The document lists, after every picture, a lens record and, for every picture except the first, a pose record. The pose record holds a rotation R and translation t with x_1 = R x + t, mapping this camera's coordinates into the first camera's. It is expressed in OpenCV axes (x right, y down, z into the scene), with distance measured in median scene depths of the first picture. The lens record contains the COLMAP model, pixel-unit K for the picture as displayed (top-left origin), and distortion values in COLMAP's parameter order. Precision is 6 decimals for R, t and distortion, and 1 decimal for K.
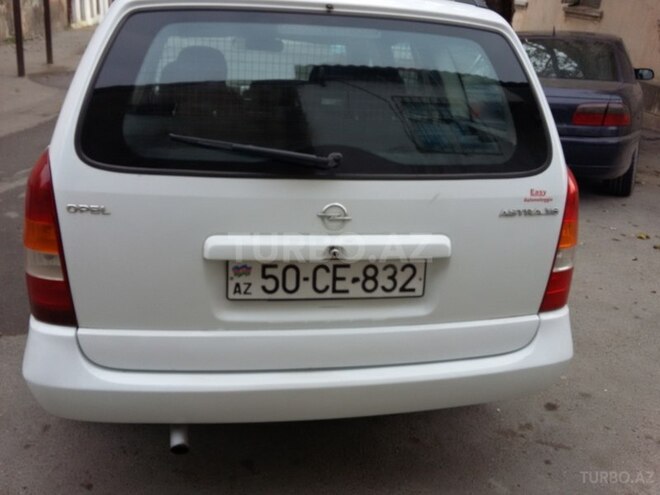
lens RADIAL K [[608.1, 0, 328.0], [0, 608.1, 247.4], [0, 0, 1]] dist [0.071514, 0.000000]
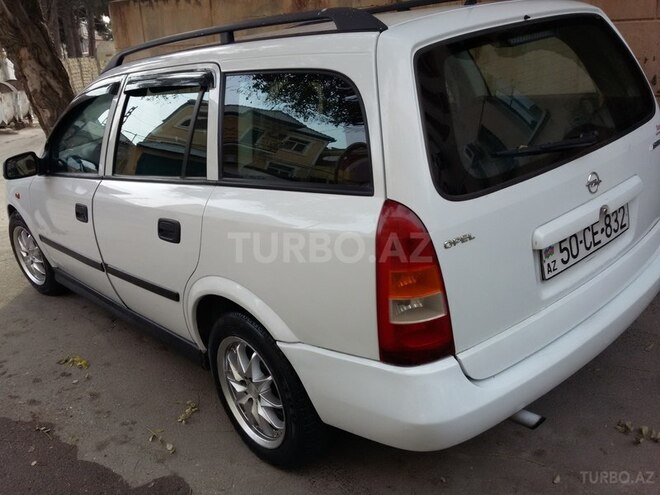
lens RADIAL K [[608.1, 0, 326.0], [0, 608.1, 243.0], [0, 0, 1]] dist [0.071514, 0.000000]
pose [[0.839305, -0.328328, 0.433321, -0.976657], [0.335169, 0.940044, 0.063080, -0.188361], [-0.428052, 0.092292, 0.899029, 0.141386]]
